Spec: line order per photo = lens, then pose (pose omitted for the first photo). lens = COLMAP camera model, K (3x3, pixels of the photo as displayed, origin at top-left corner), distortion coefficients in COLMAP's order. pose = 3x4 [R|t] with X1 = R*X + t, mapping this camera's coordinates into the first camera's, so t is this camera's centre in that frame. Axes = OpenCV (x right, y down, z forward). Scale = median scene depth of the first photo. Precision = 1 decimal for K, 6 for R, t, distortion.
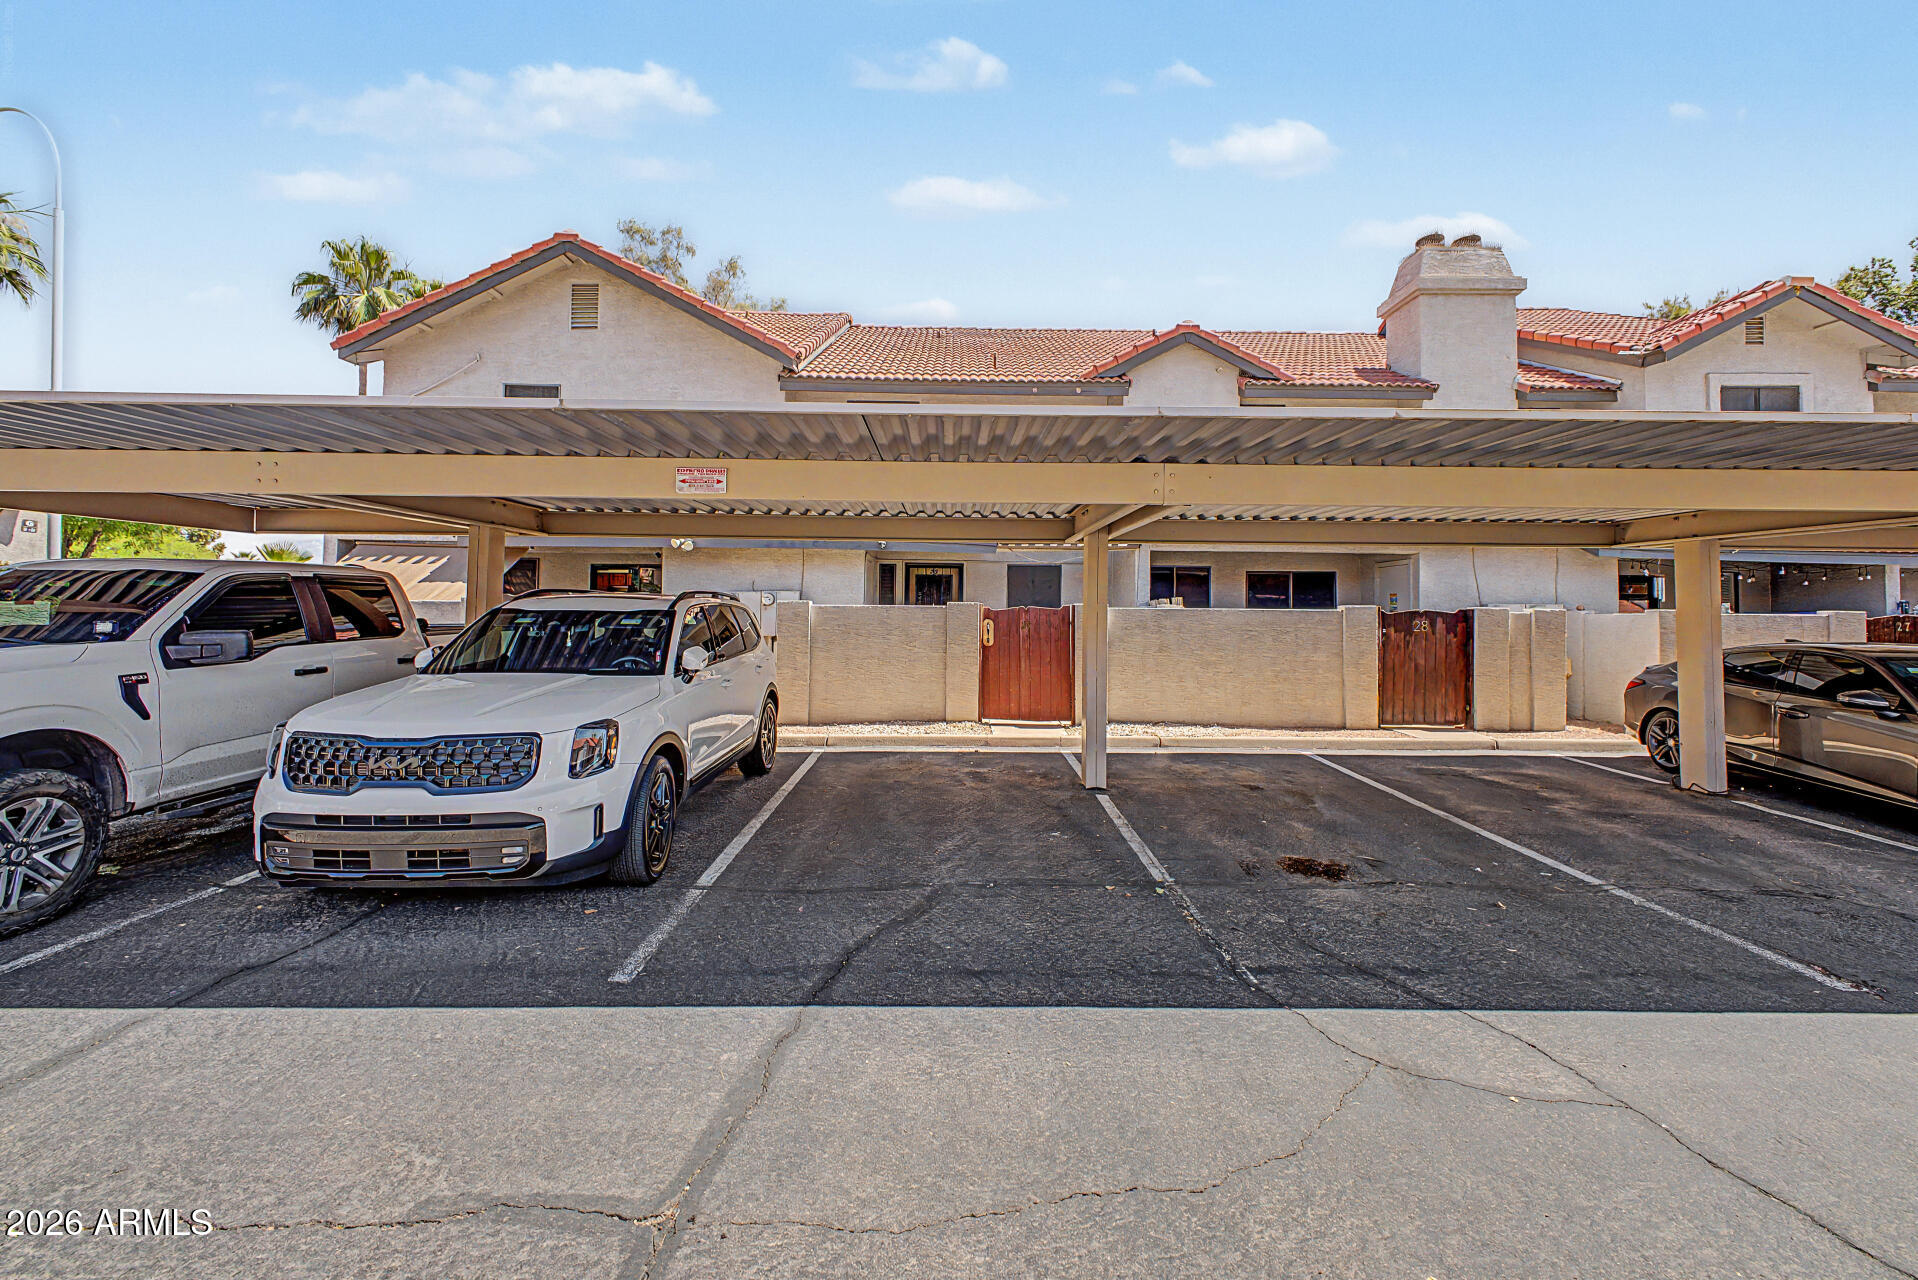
lens RADIAL K [[757.5, 0, 948.0], [0, 757.5, 580.3], [0, 0, 1]] dist [0.017488, -0.003944]
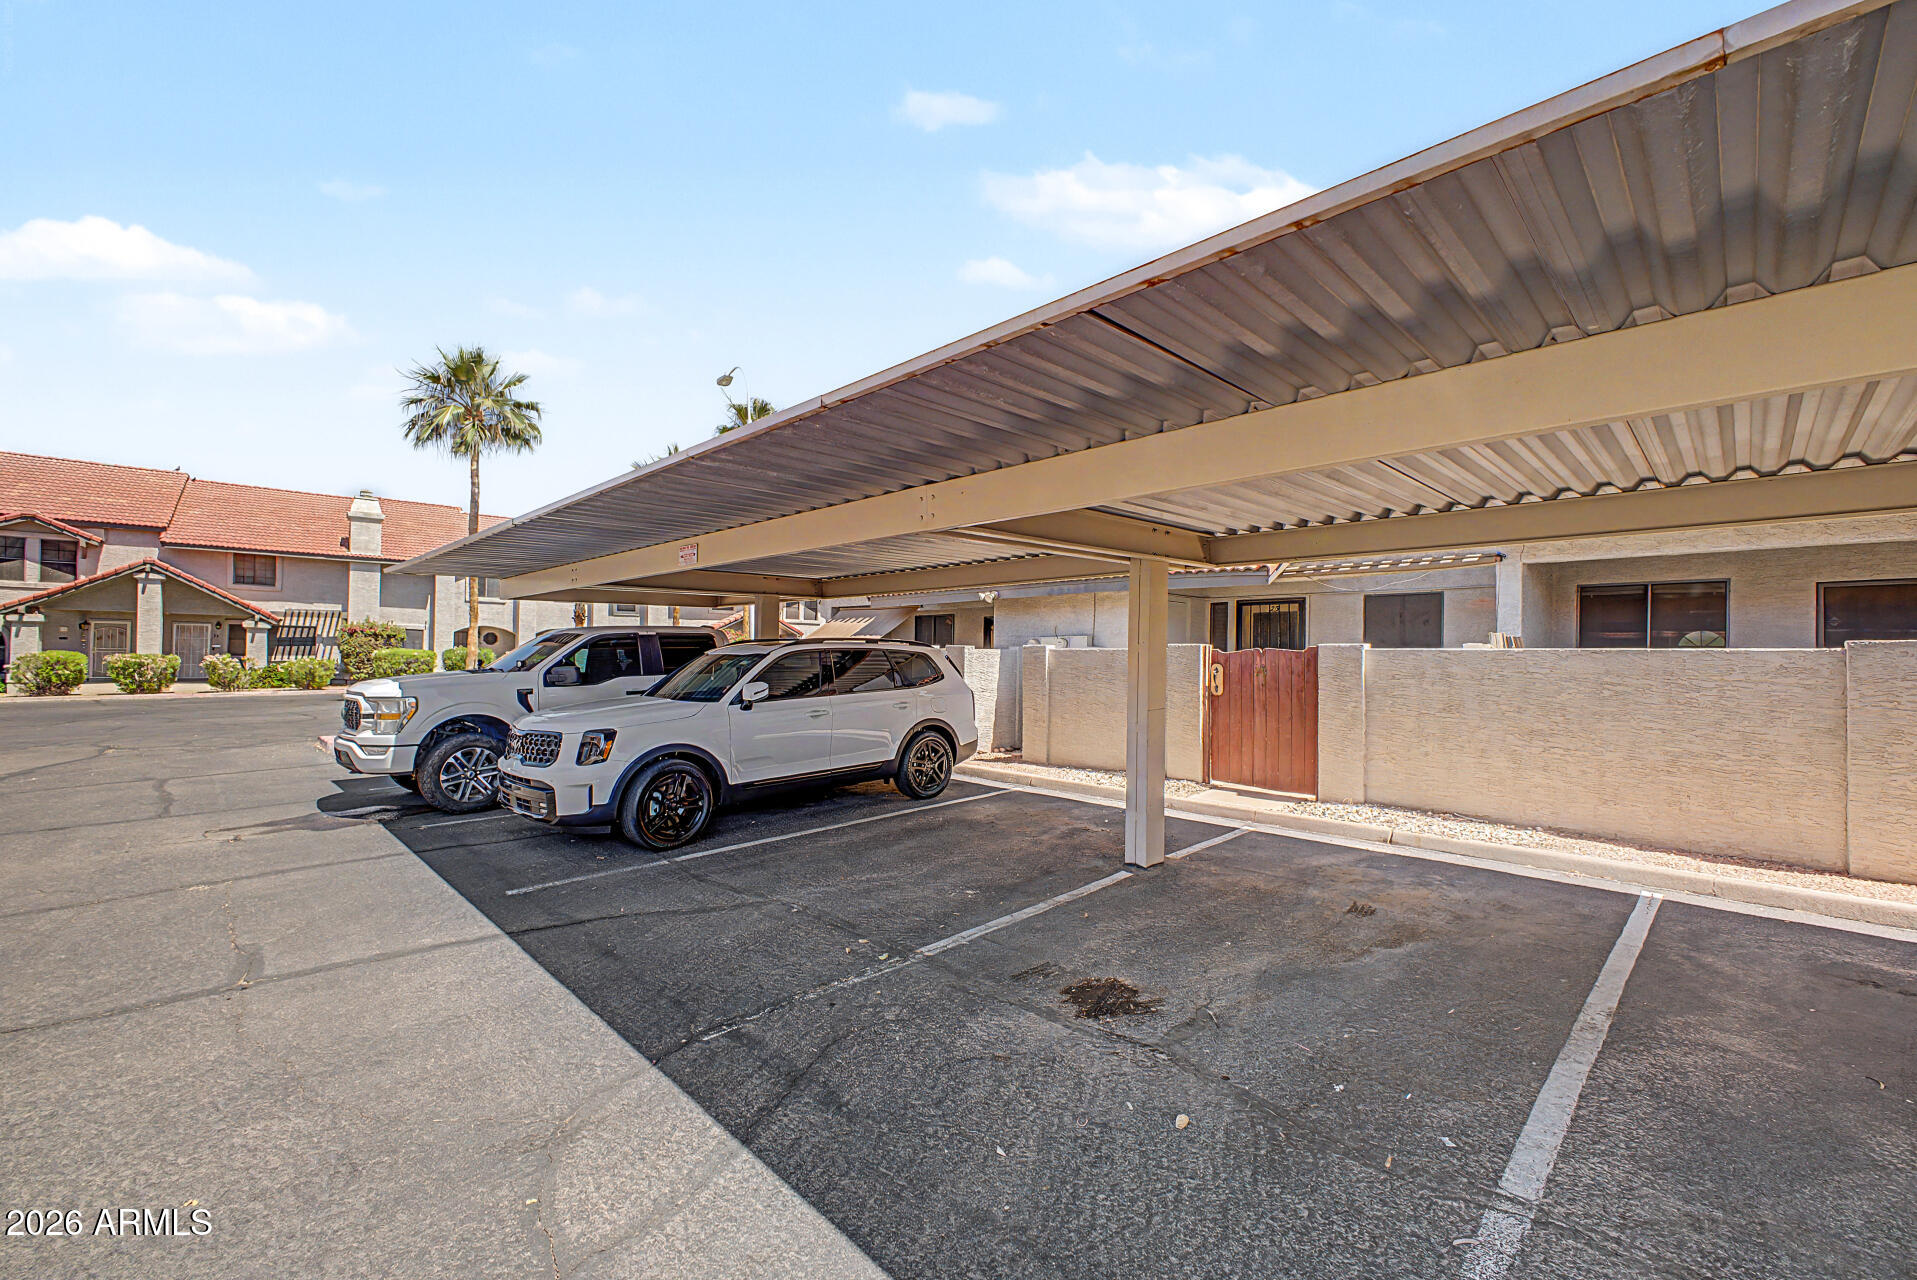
lens RADIAL K [[757.1, 0, 961.9], [0, 757.1, 648.5], [0, 0, 1]] dist [0.017488, -0.003944]
pose [[0.708009, -0.011317, -0.706113, 1.020935], [0.030603, 0.999424, 0.014668, 0.029924], [0.705540, -0.031994, 0.707947, 0.448742]]
